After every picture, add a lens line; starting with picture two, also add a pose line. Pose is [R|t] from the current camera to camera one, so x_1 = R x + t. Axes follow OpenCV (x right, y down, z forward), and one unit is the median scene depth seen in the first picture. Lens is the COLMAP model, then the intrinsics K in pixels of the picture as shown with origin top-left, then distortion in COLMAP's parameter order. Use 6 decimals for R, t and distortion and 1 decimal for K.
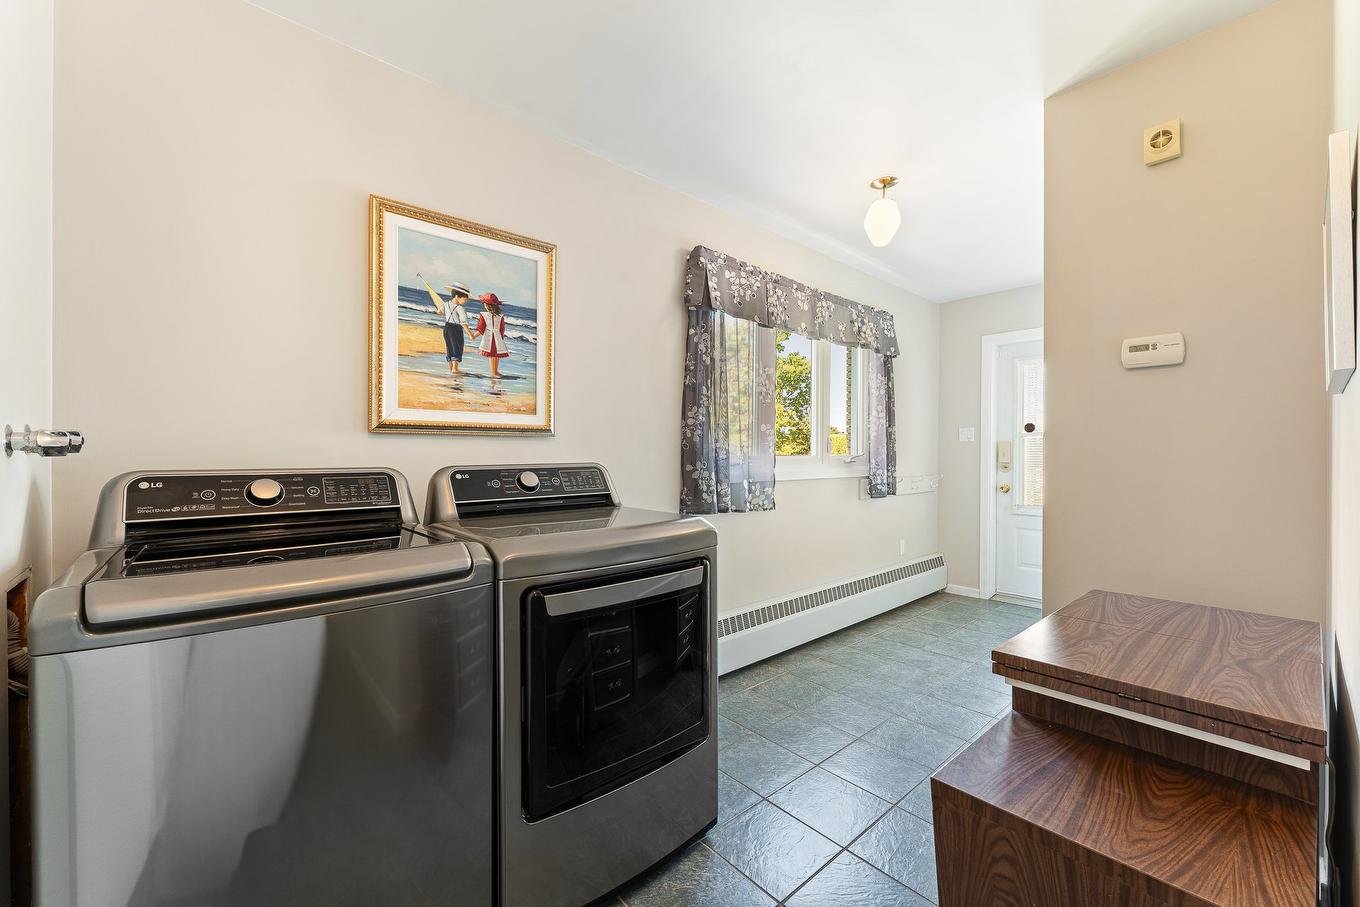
lens RADIAL K [[548.5, 0, 678.7], [0, 548.5, 454.6], [0, 0, 1]] dist [0.000680, -0.000348]
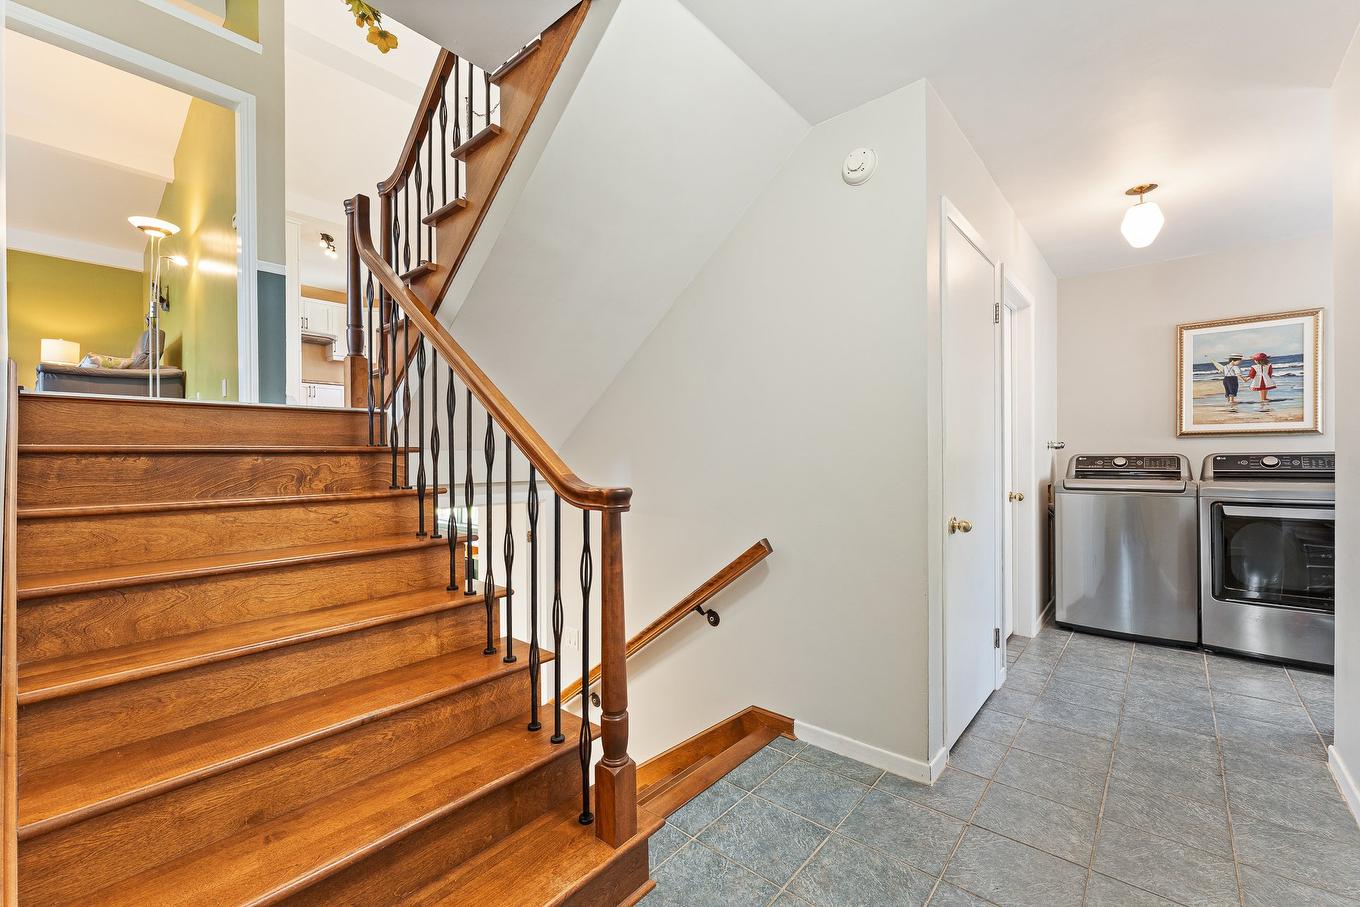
lens RADIAL K [[548.5, 0, 680.7], [0, 548.5, 453.8], [0, 0, 1]] dist [0.000680, -0.000348]
pose [[0.129226, 0.000317, -0.991615, 1.178227], [0.006479, 0.999978, 0.001164, 0.006951], [0.991594, -0.006575, 0.129221, -1.069426]]
